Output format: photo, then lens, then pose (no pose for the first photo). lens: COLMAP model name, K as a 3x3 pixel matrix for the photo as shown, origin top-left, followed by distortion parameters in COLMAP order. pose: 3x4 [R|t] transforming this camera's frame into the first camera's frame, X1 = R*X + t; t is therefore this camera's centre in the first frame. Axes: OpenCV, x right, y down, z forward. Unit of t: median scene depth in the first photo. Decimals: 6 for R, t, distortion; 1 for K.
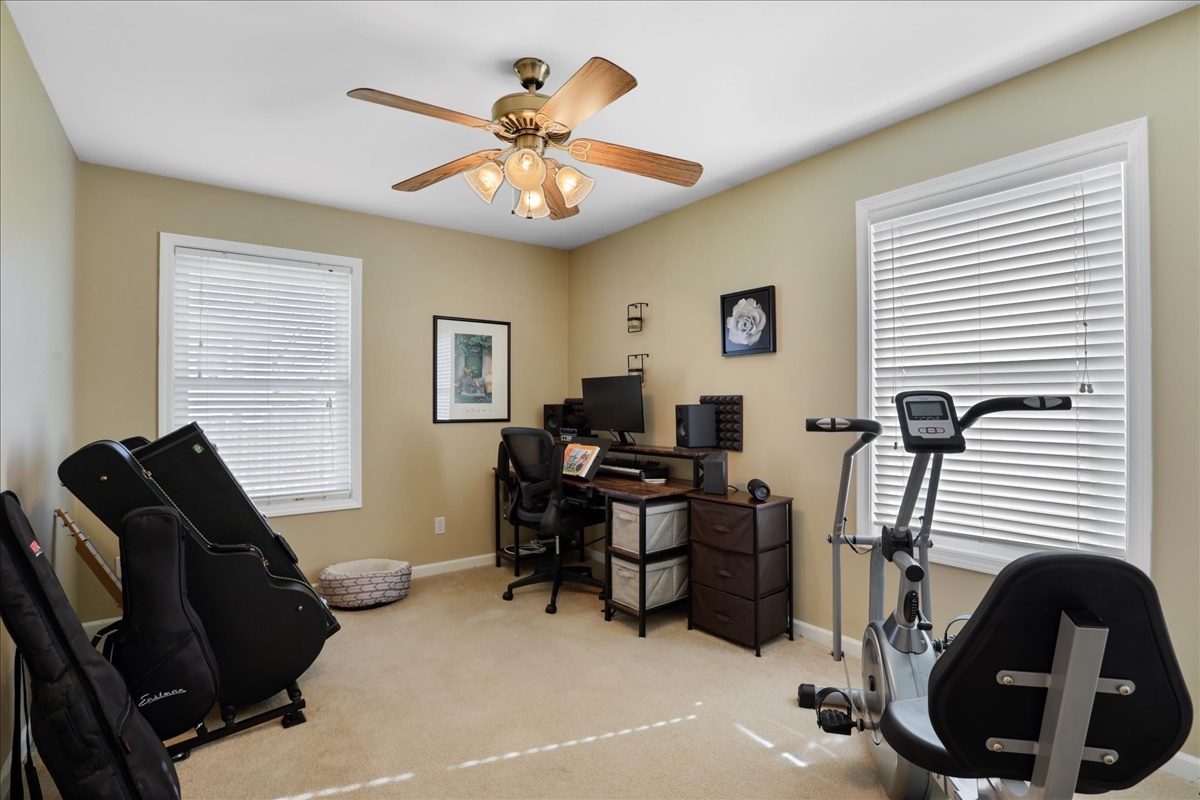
lens RADIAL K [[549.3, 0, 600.0], [0, 549.3, 400.0], [0, 0, 1]] dist [-0.052018, 0.016051]
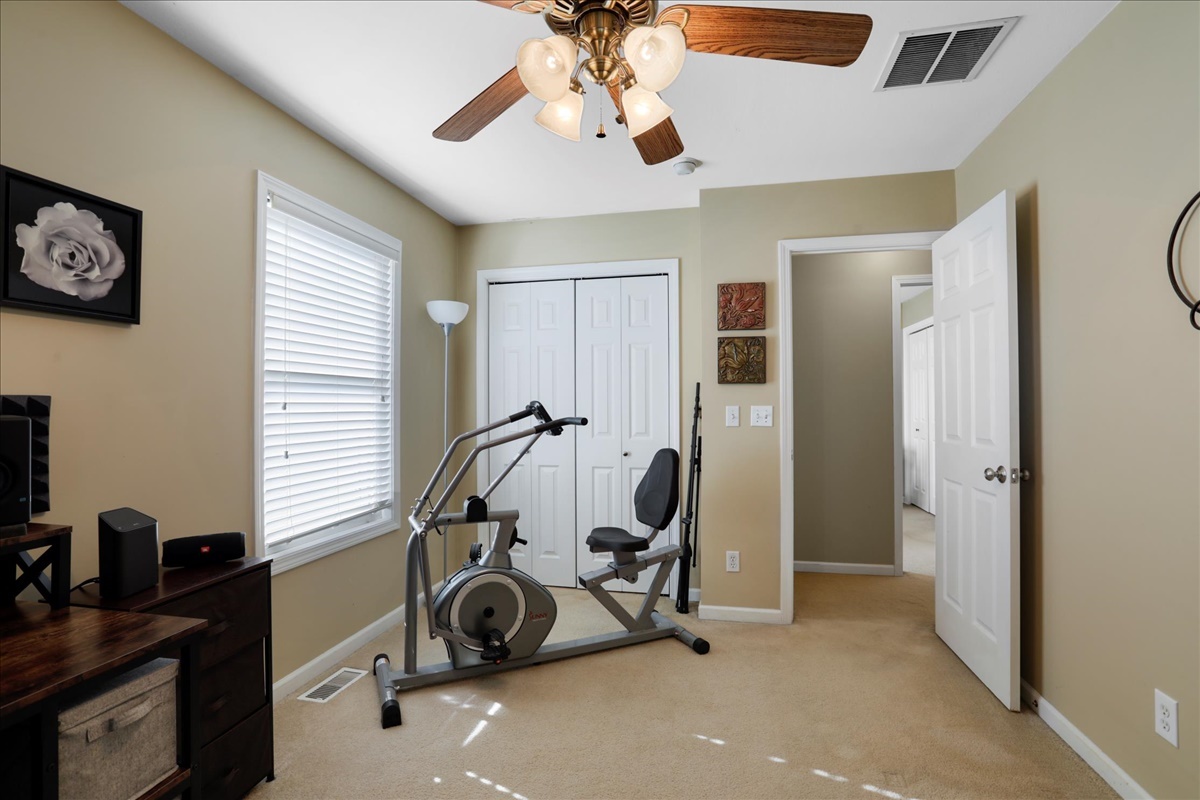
lens RADIAL K [[549.3, 0, 600.0], [0, 549.3, 400.0], [0, 0, 1]] dist [-0.052018, 0.016051]
pose [[-0.639291, 0.011708, 0.768876, -0.425793], [0.001905, 0.999905, -0.013642, 0.002689], [-0.768963, -0.007256, -0.639252, 0.948150]]
